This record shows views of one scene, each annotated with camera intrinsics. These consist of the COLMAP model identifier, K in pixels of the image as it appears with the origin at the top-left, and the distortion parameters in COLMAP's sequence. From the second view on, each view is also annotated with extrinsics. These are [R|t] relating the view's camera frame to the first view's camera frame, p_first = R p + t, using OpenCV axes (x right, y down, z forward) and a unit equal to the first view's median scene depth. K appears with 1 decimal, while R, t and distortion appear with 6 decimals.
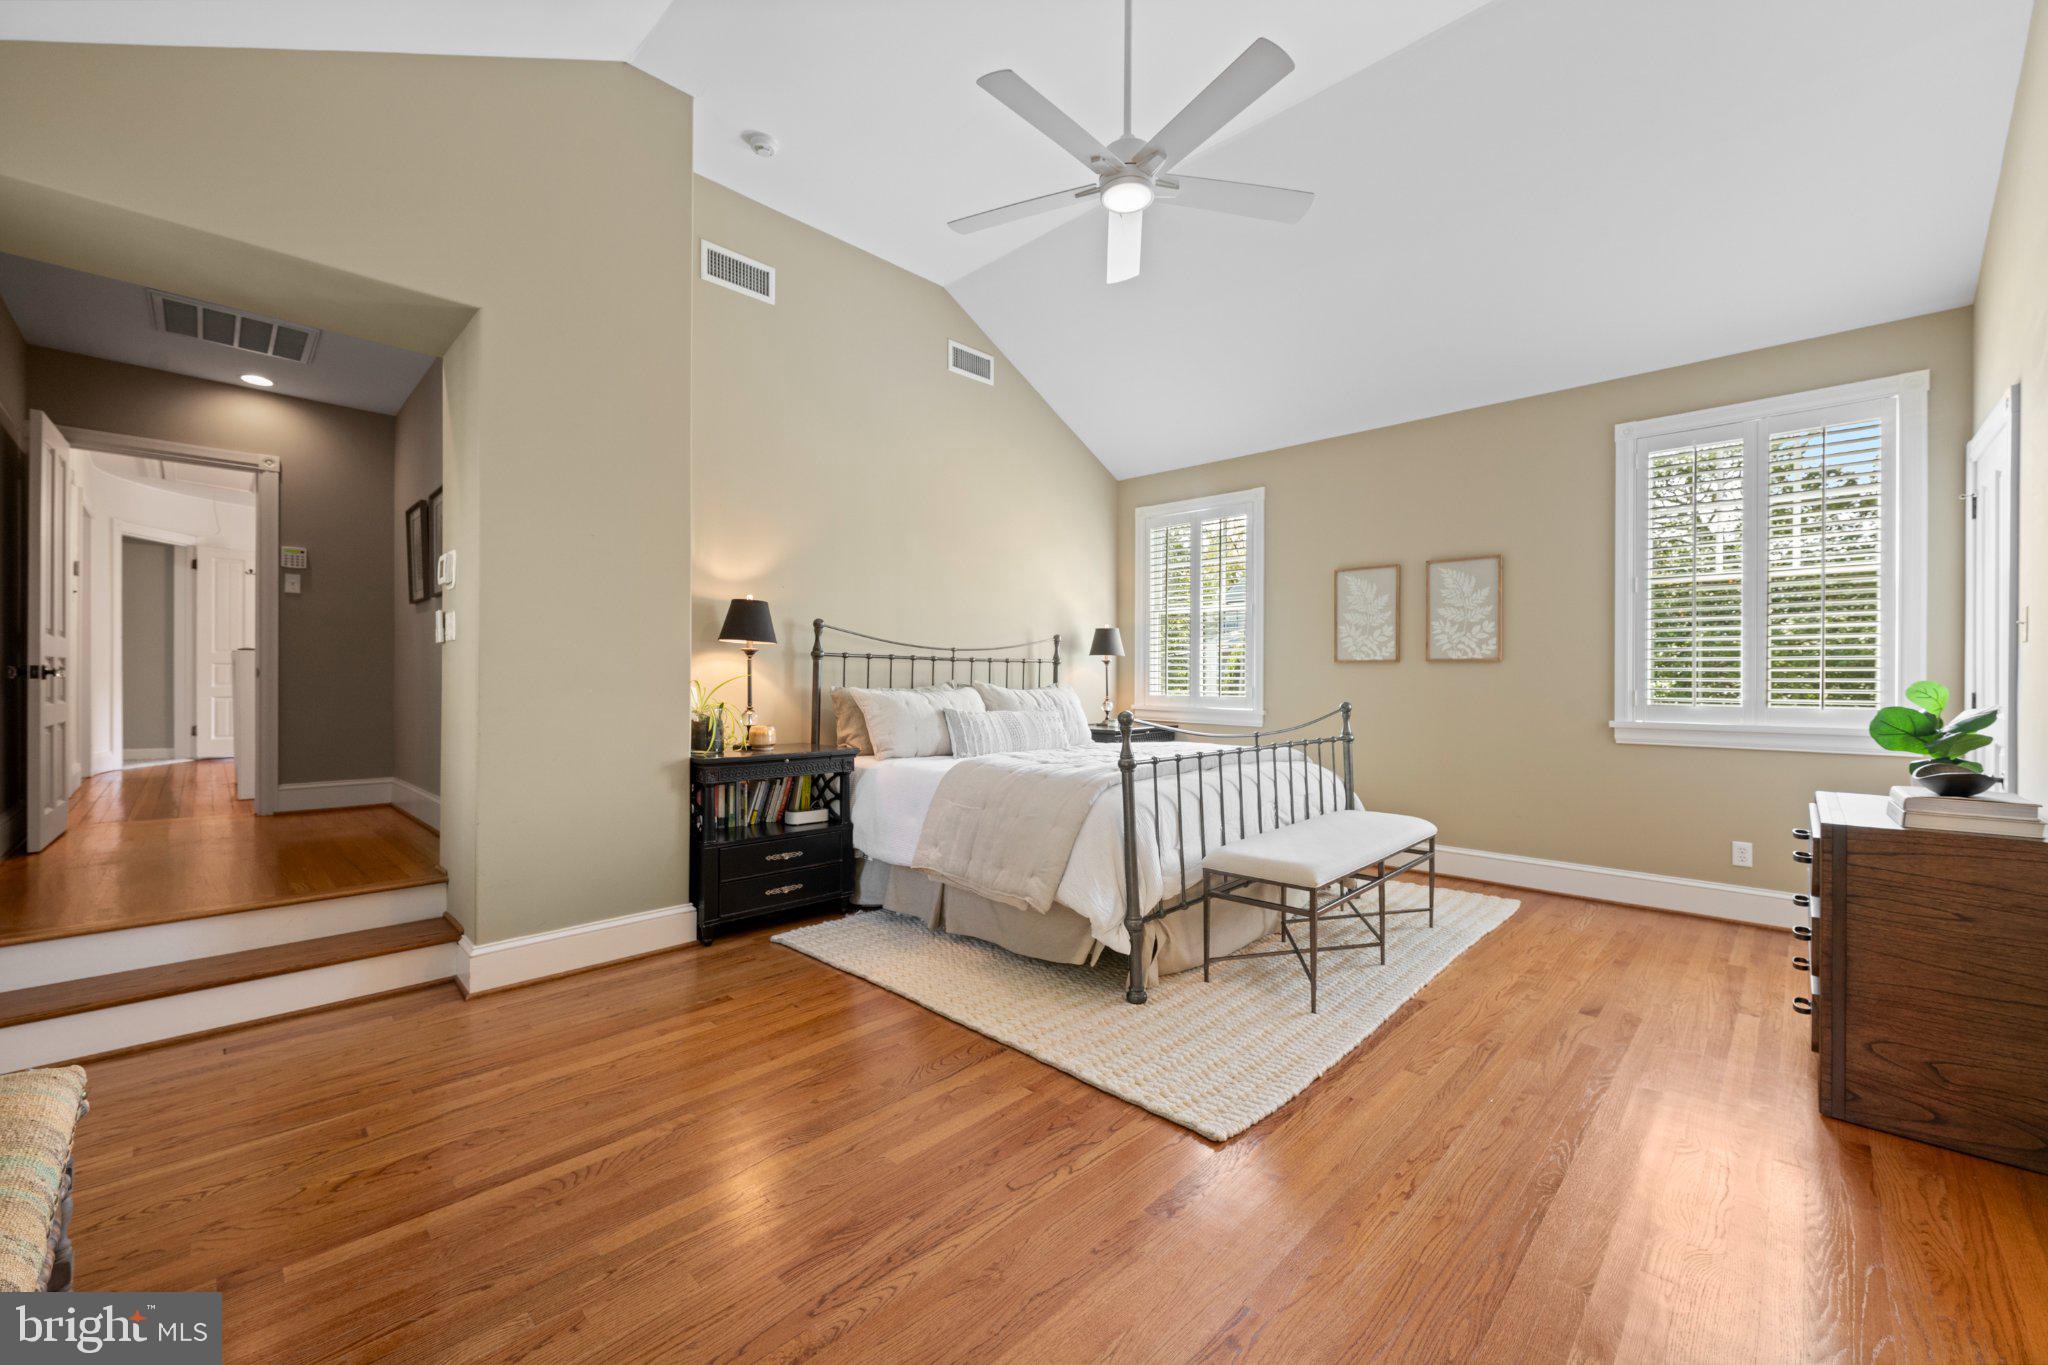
lens RADIAL K [[808.3, 0, 1021.9], [0, 808.3, 679.9], [0, 0, 1]] dist [0.002062, 0.000206]
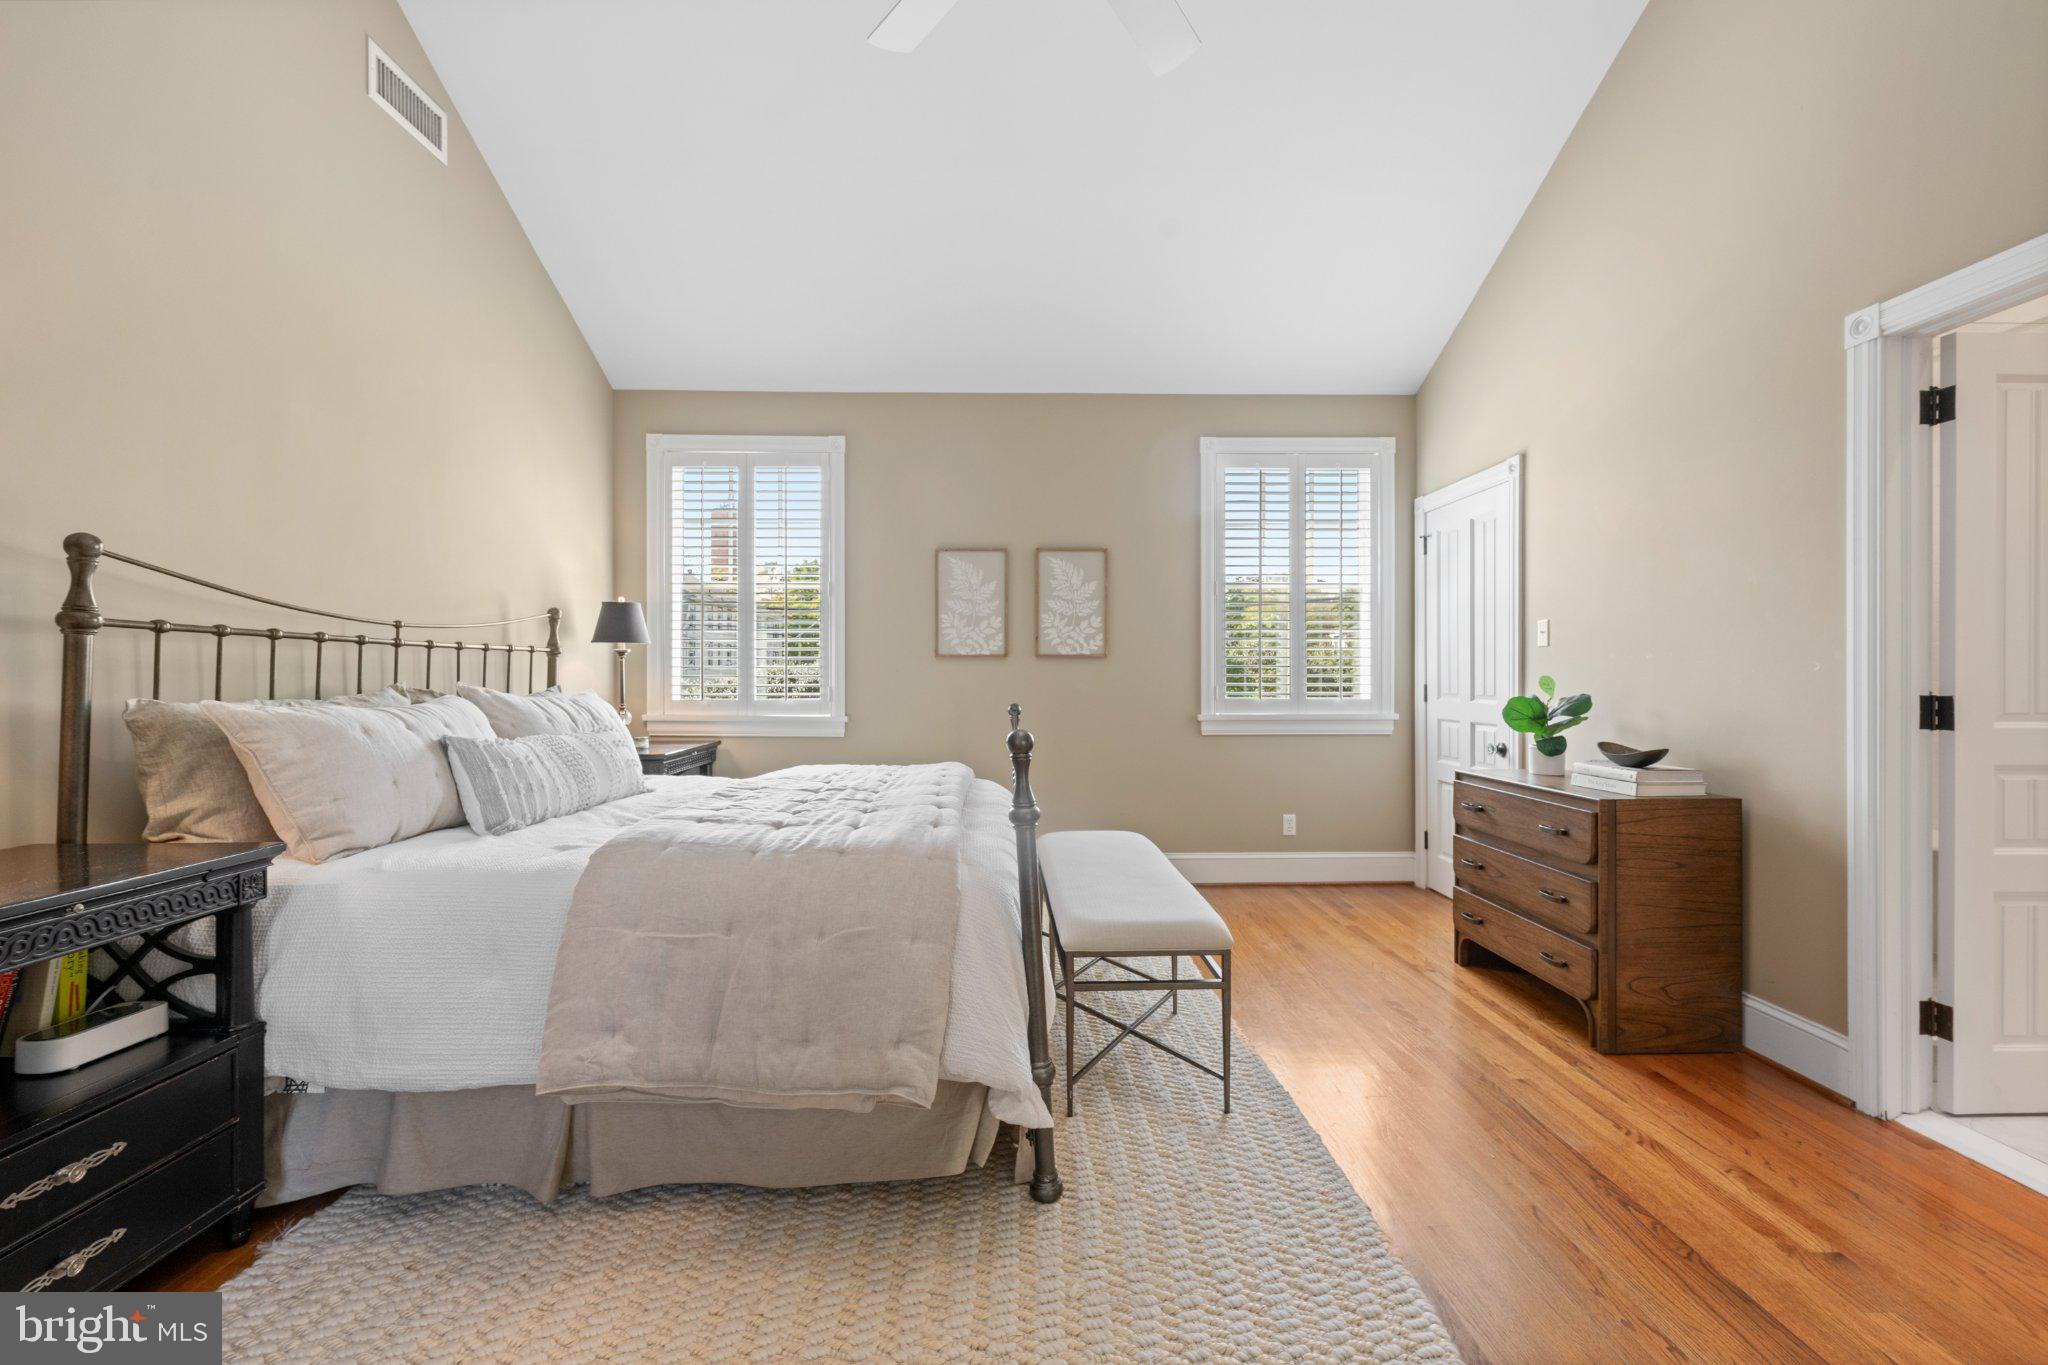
lens RADIAL K [[852.3, 0, 1024.8], [0, 852.3, 674.9], [0, 0, 1]] dist [0.000697, 0.000176]
pose [[0.704921, -0.003422, 0.709278, -0.225049], [0.005300, 0.999986, -0.000442, -0.002156], [-0.709266, 0.004070, 0.704929, 0.368066]]
